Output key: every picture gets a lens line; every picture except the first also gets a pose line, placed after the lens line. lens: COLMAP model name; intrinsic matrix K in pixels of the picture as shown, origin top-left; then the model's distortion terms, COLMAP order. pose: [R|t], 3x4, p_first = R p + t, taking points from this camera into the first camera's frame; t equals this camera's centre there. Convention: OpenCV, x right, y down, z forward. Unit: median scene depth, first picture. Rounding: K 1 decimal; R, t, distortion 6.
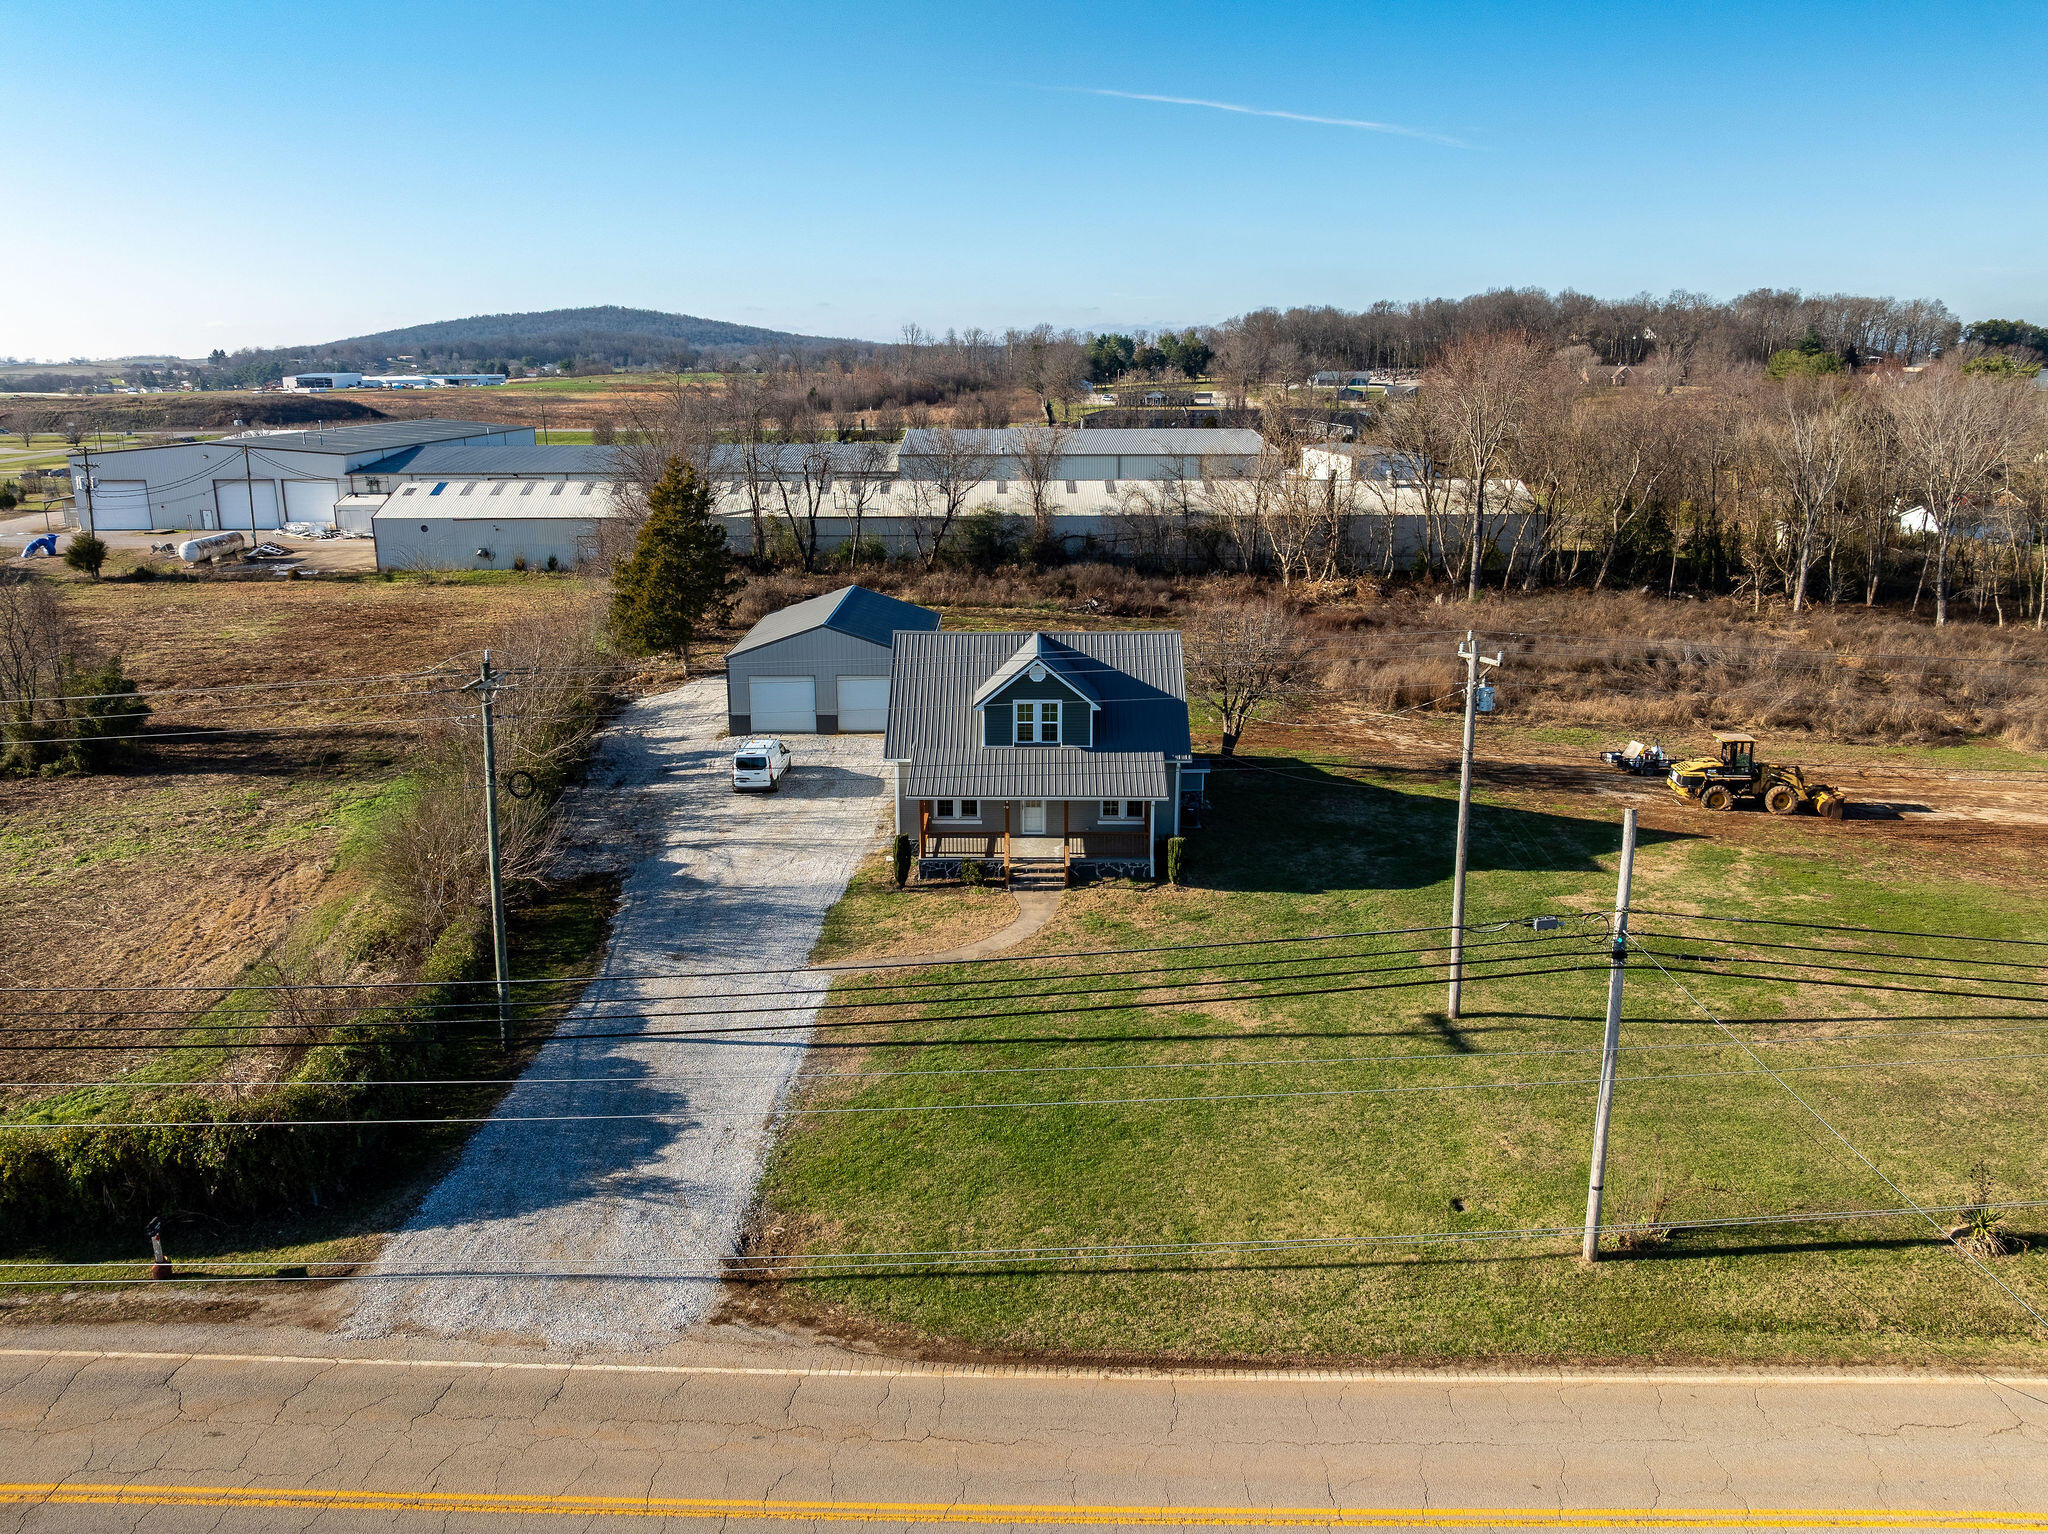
lens RADIAL K [[1446.8, 0, 1024.0], [0, 1446.8, 767.0], [0, 0, 1]] dist [-0.025662, -0.007461]
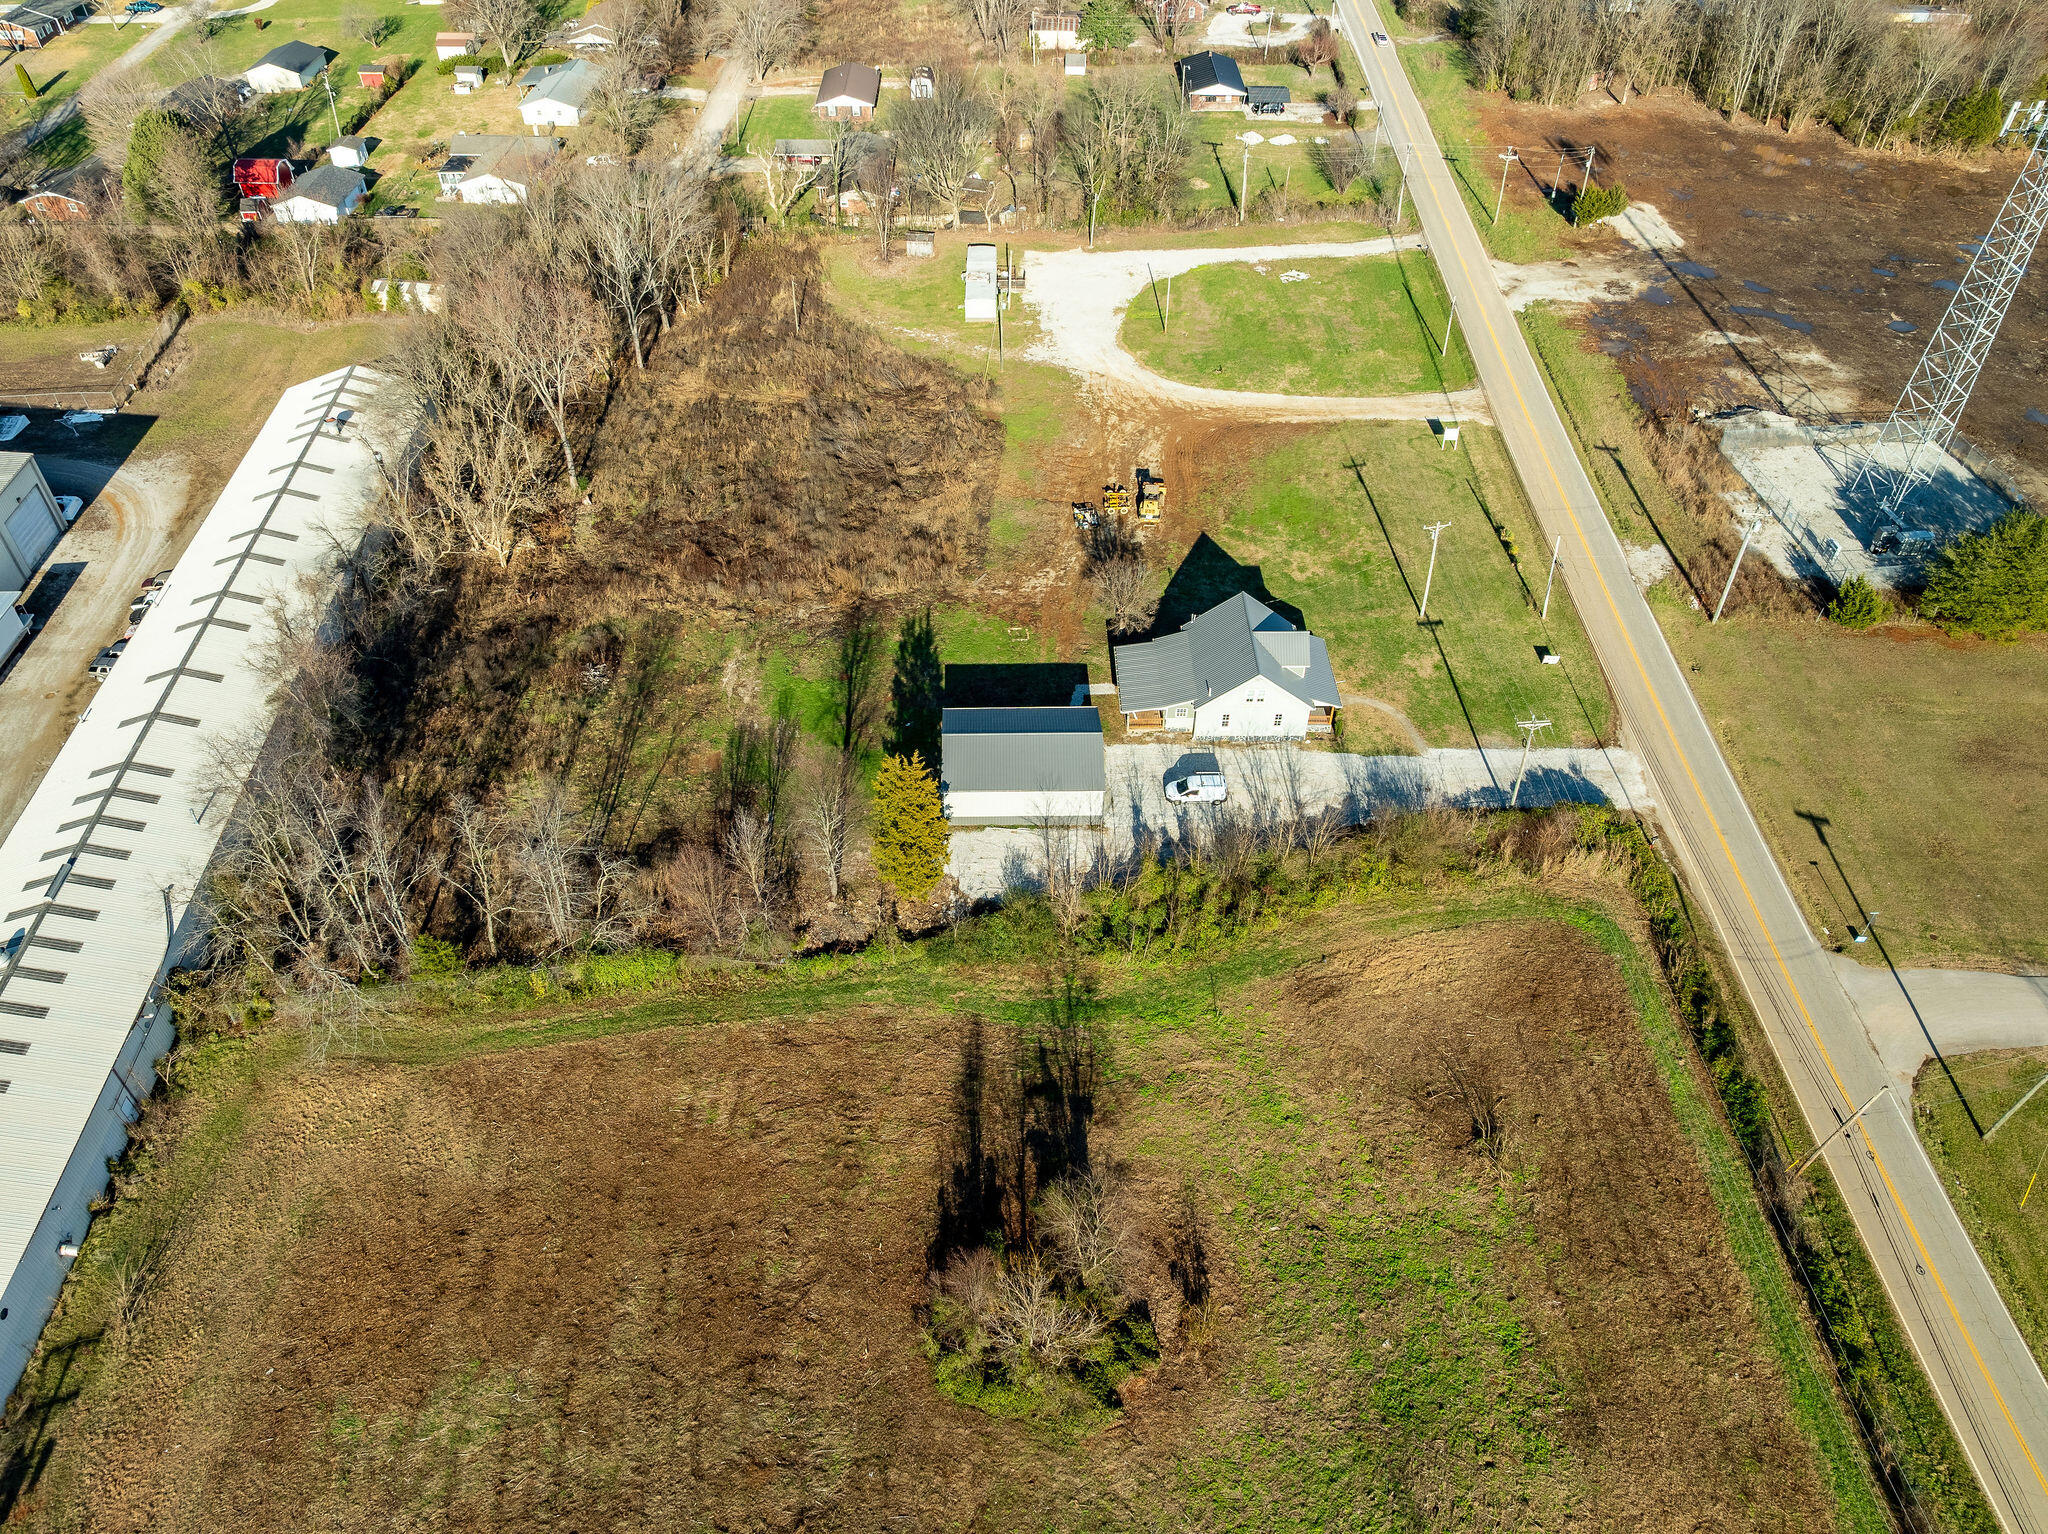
lens RADIAL K [[1451.4, 0, 1032.1], [0, 1451.4, 750.5], [0, 0, 1]] dist [-0.030195, -0.003581]
pose [[-0.030411, -0.679335, 0.733198, -1.794631], [0.255592, 0.703864, 0.662758, -1.578619], [-0.966306, 0.207555, 0.152227, 1.090369]]
